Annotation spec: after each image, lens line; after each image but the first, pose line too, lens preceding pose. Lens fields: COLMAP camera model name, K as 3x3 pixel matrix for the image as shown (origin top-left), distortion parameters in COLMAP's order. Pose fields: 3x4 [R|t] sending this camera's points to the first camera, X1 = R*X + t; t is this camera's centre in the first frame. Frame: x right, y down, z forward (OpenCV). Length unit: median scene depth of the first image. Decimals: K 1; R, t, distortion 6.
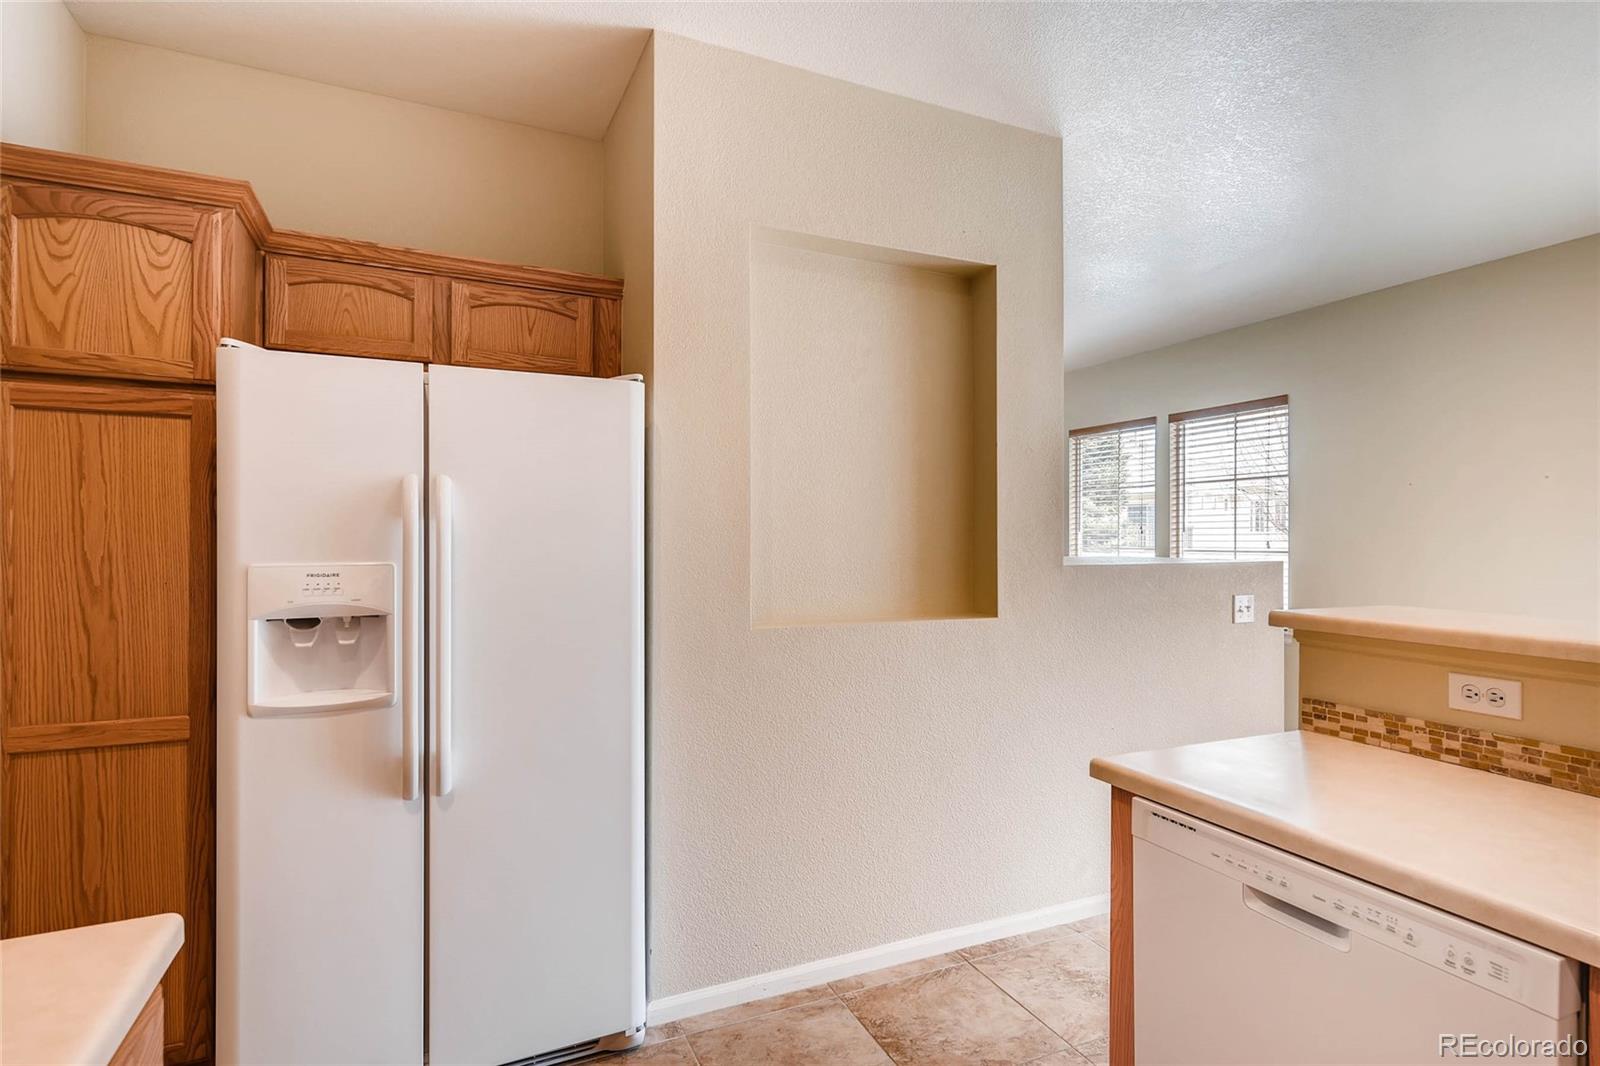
lens RADIAL K [[783.3, 0, 795.7], [0, 783.3, 524.9], [0, 0, 1]] dist [-0.001525, -0.000918]
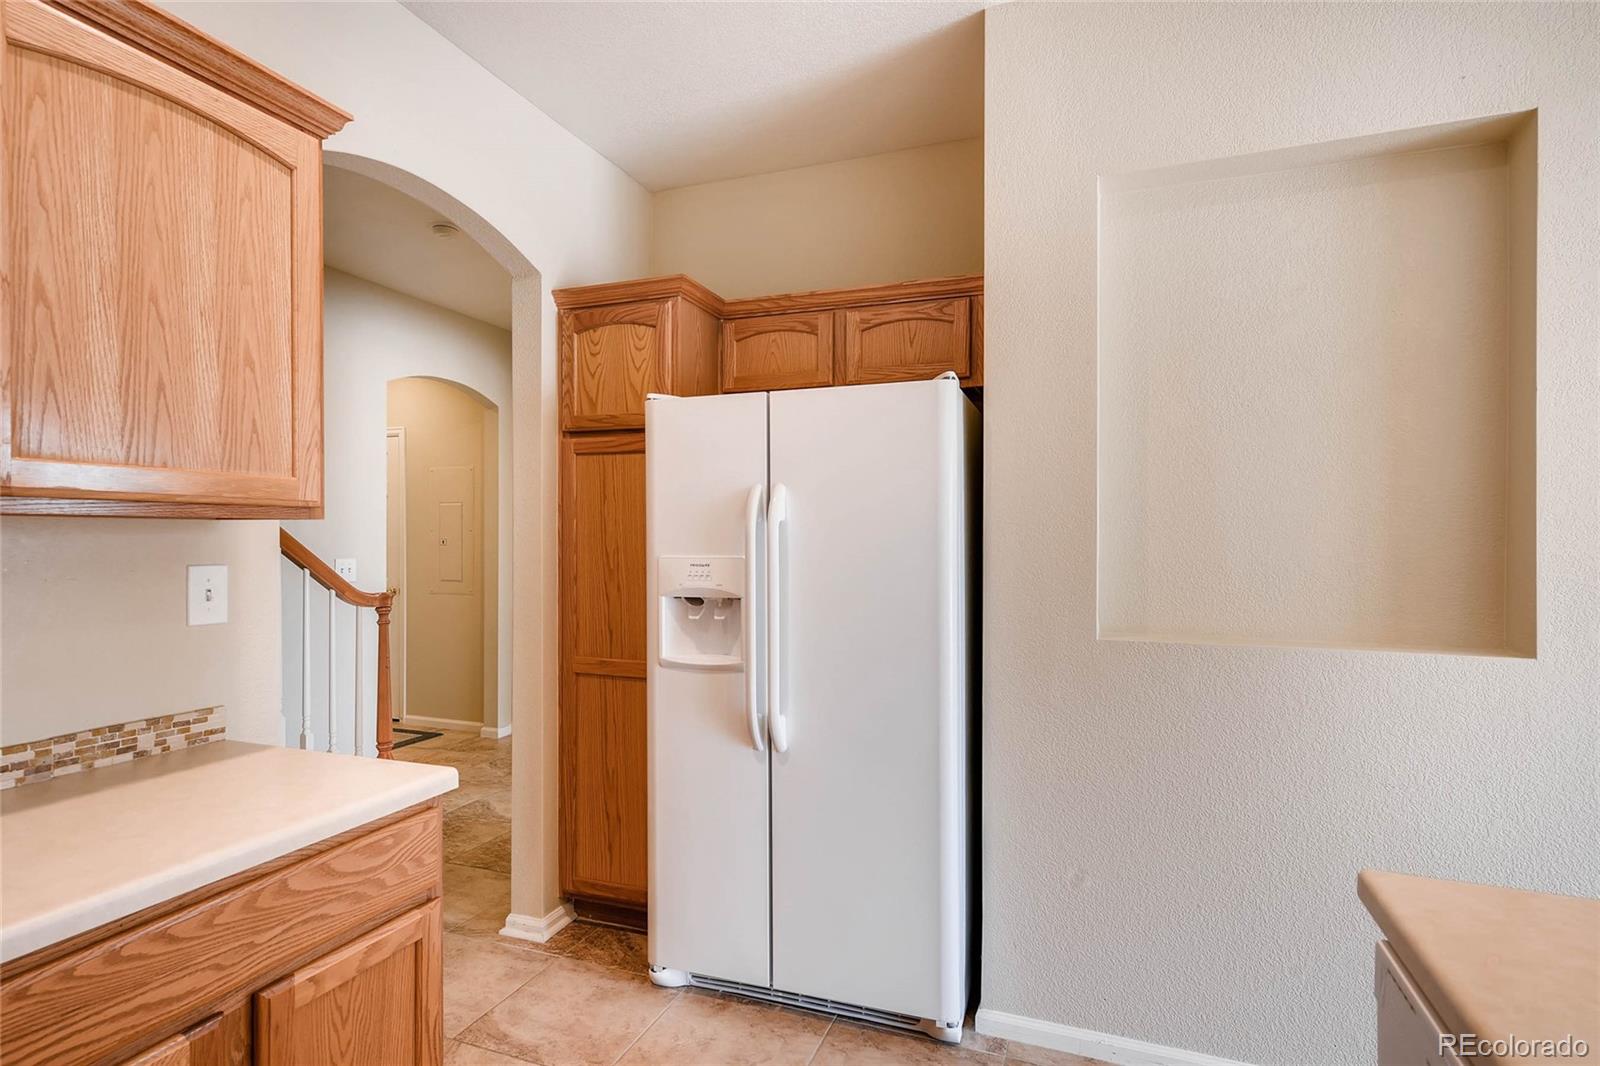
lens RADIAL K [[793.2, 0, 808.1], [0, 793.2, 533.9], [0, 0, 1]] dist [0.001074, -0.000291]
pose [[0.708645, -0.003903, -0.705554, 0.348409], [0.013449, 0.999878, 0.007977, 0.002886], [0.705437, -0.015142, 0.708611, 0.142414]]
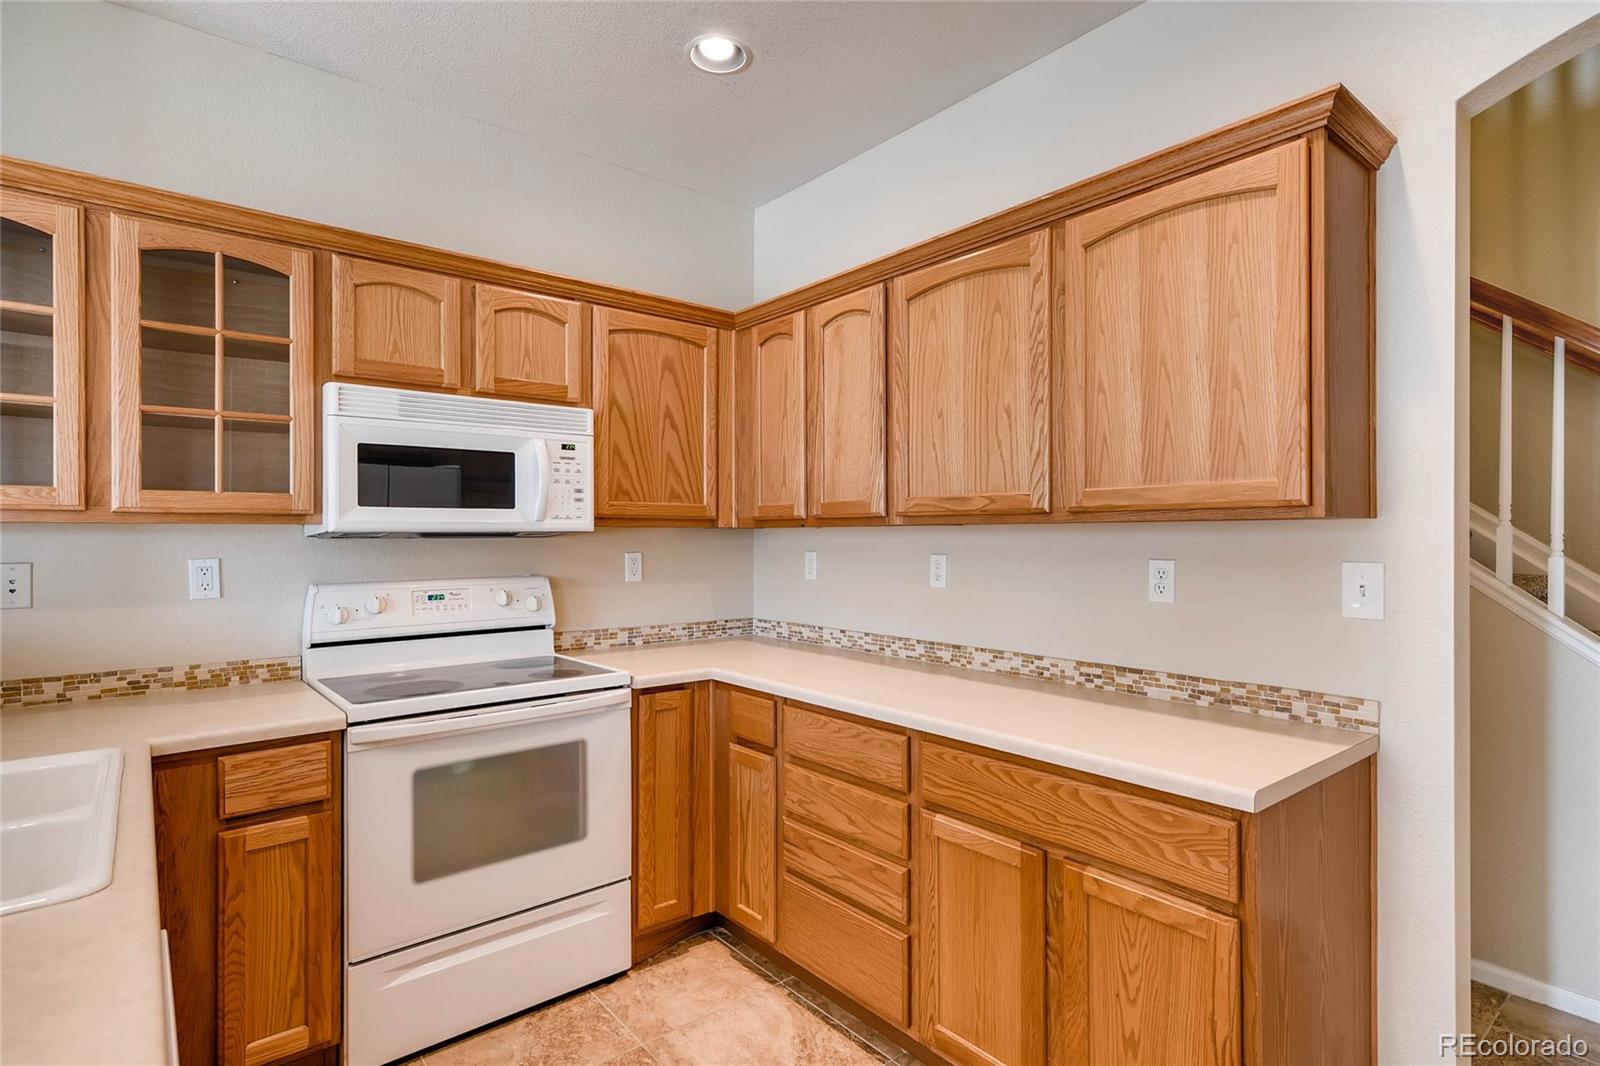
lens RADIAL K [[793.2, 0, 808.1], [0, 793.2, 533.9], [0, 0, 1]] dist [0.001074, -0.000291]
pose [[-0.961389, -0.002226, -0.275186, -0.503271], [0.003806, 0.999764, -0.021382, 0.067442], [0.275168, -0.021604, -0.961153, 3.513207]]
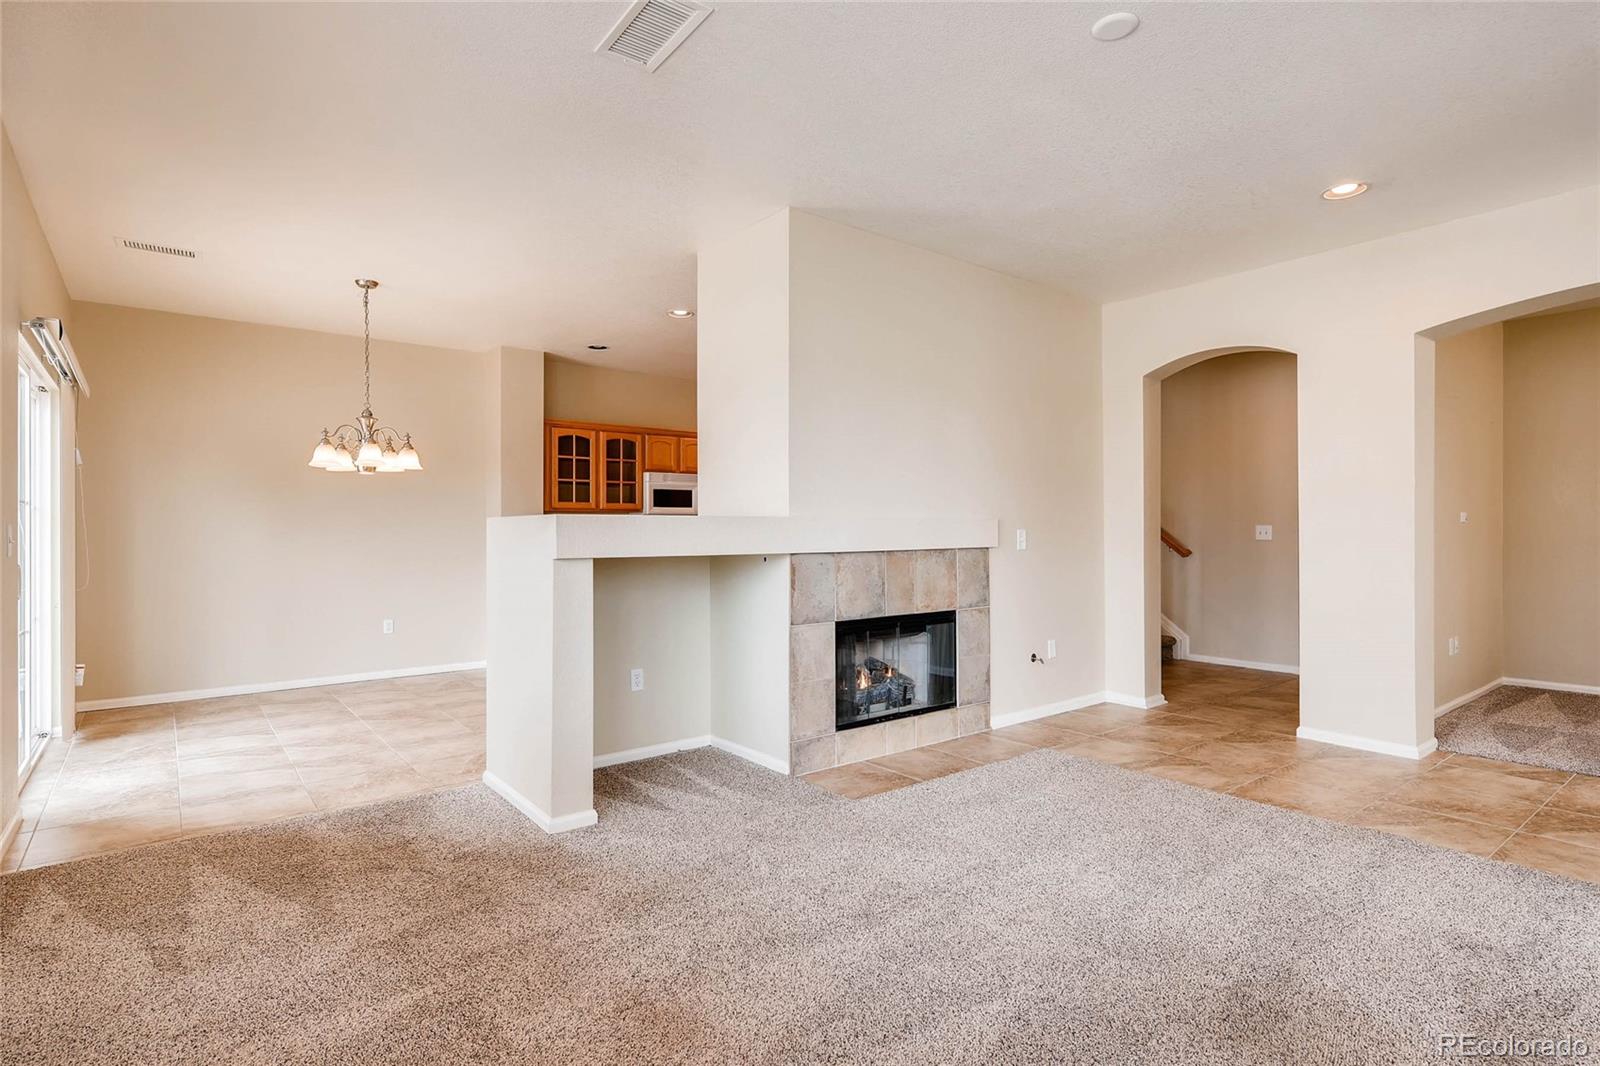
lens RADIAL K [[793.2, 0, 808.1], [0, 793.2, 533.9], [0, 0, 1]] dist [0.001074, -0.000291]
pose [[-0.965906, 0.000115, -0.258893, 0.639627], [0.004508, 0.999856, -0.016375, 0.332618], [0.258854, -0.016984, -0.965767, 8.904053]]
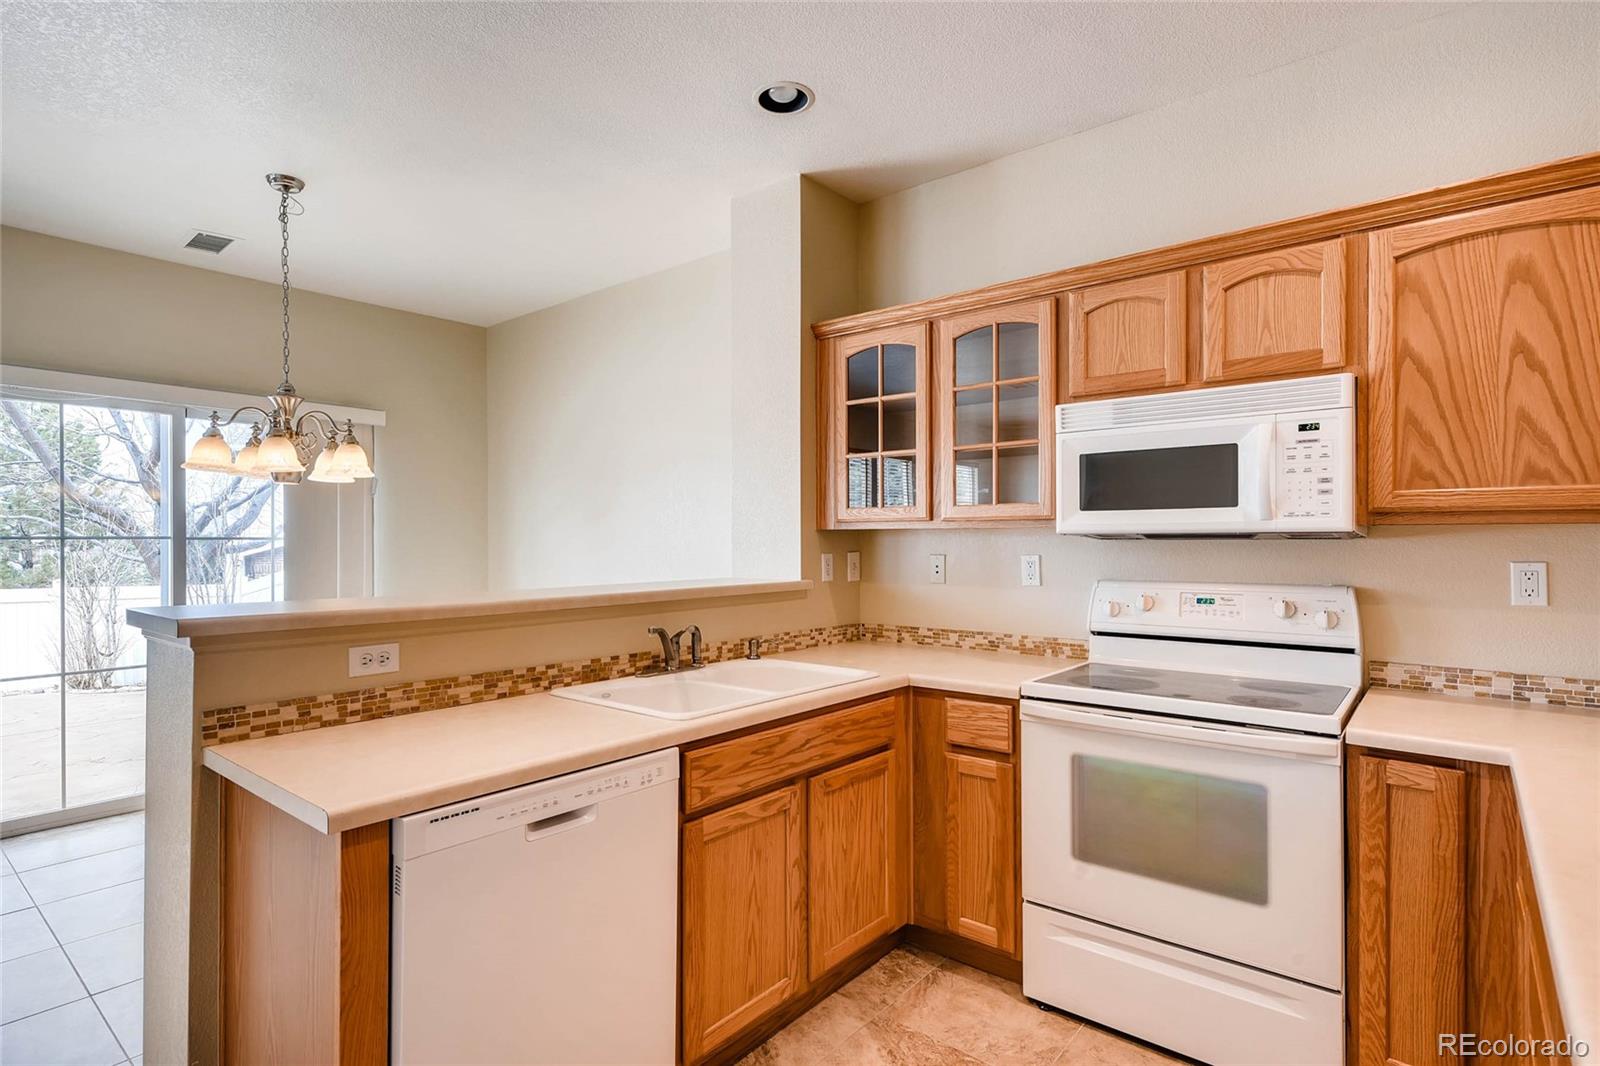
lens RADIAL K [[796.0, 0, 798.8], [0, 796.0, 540.7], [0, 0, 1]] dist [-0.000818, -0.000073]
pose [[-0.451661, -0.005008, 0.892176, -1.730080], [-0.018404, 0.999824, -0.003705, 0.057196], [-0.892000, -0.018094, -0.451673, 2.951100]]
